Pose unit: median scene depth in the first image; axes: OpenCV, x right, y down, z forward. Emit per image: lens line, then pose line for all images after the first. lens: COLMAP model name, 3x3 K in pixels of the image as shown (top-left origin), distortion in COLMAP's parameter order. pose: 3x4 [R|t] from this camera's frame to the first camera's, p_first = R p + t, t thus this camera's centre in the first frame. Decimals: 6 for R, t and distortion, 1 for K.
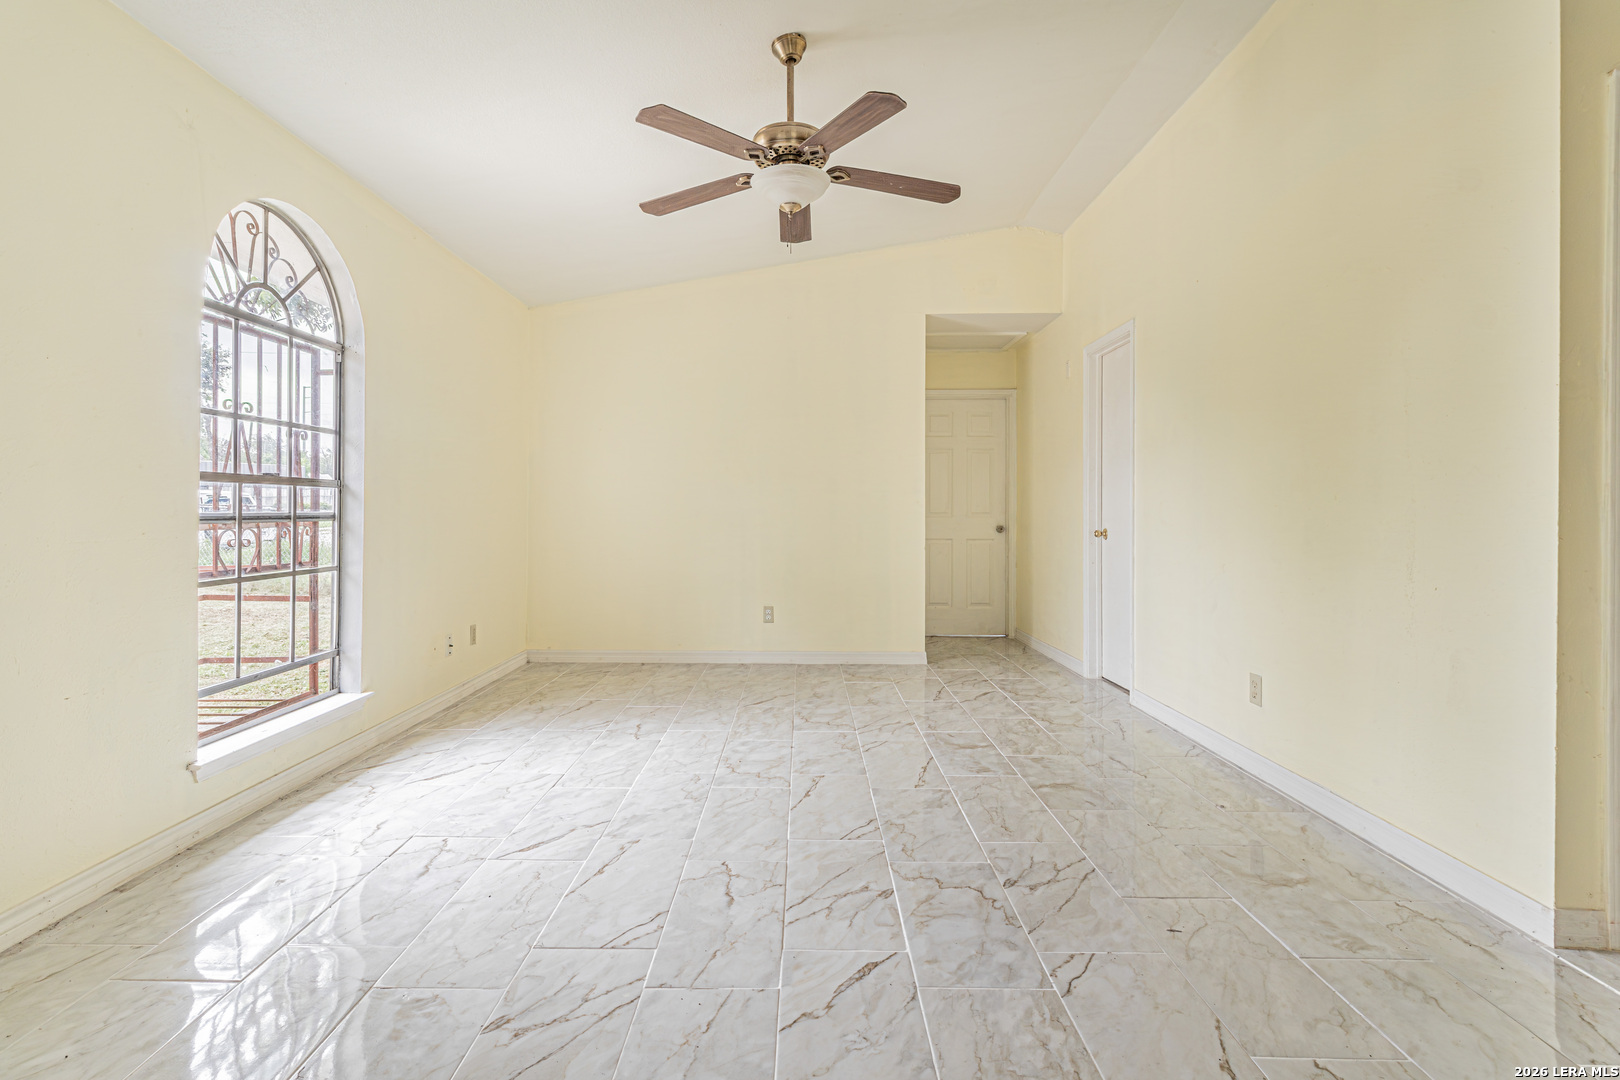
lens RADIAL K [[759.3, 0, 775.5], [0, 759.3, 505.7], [0, 0, 1]] dist [0.004234, 0.001643]
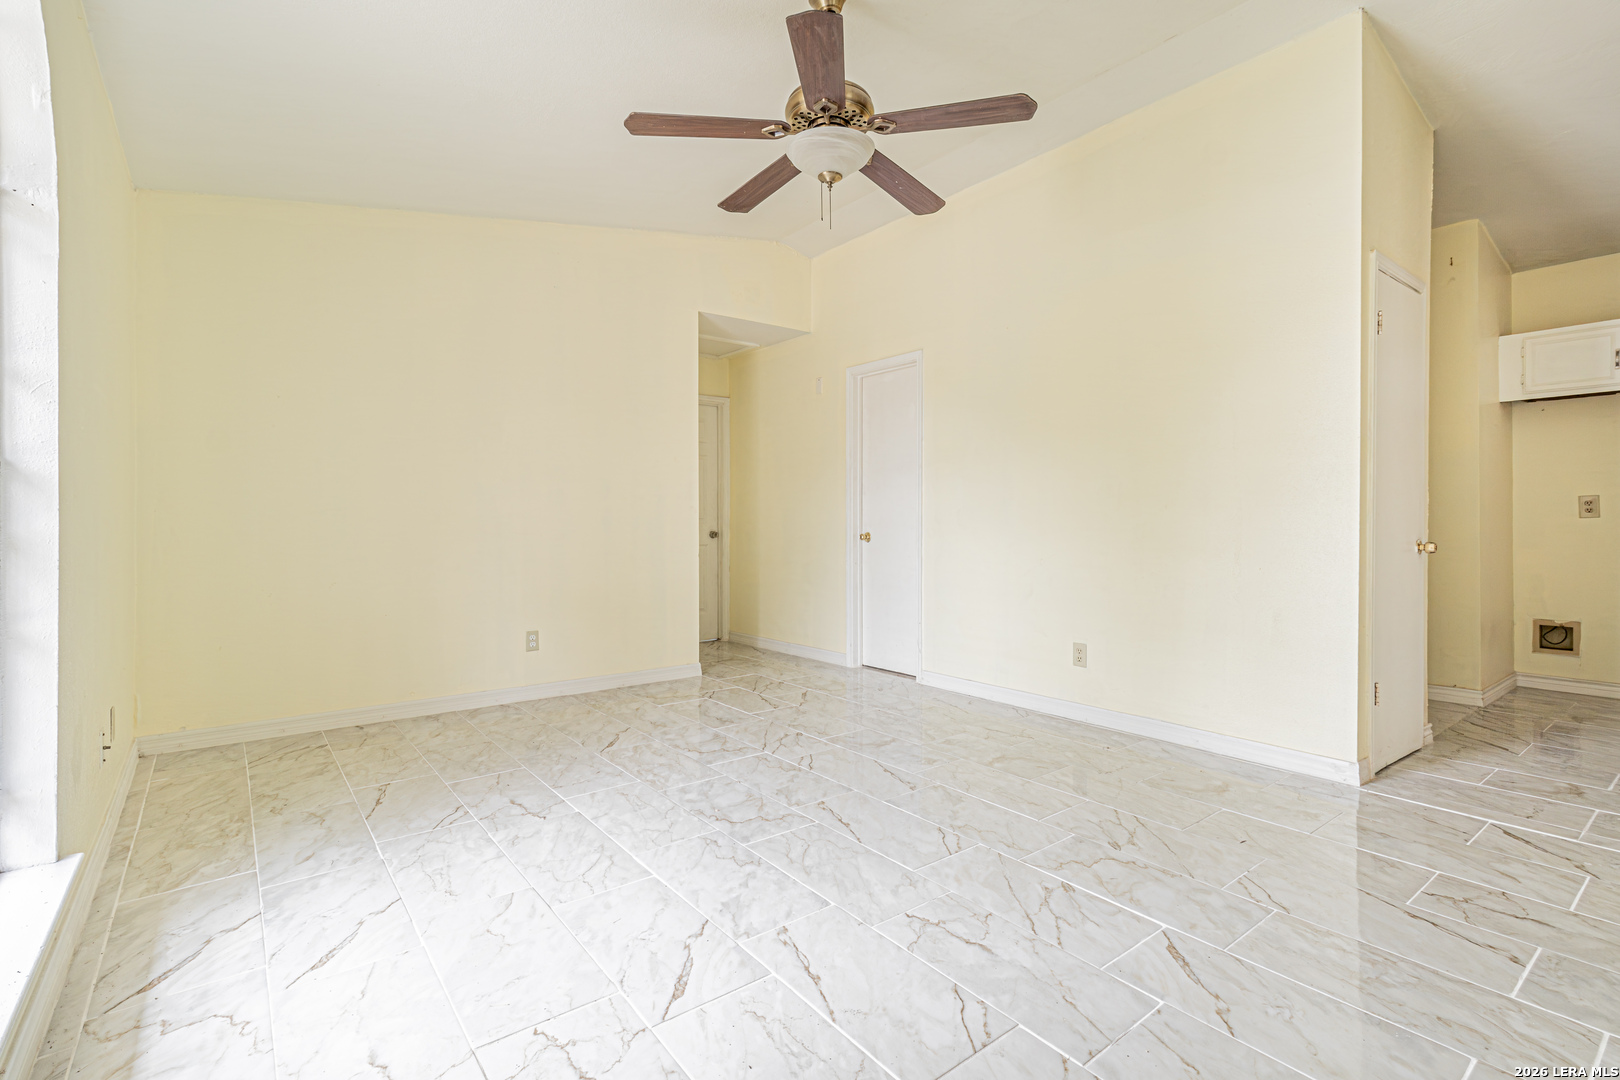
lens RADIAL K [[759.3, 0, 811.9], [0, 759.3, 517.6], [0, 0, 1]] dist [0.004234, 0.001643]
pose [[0.772326, 0.000513, 0.635226, -0.569983], [-0.004808, 0.999976, 0.005039, 0.005791], [-0.635208, -0.006946, 0.772310, 0.317263]]
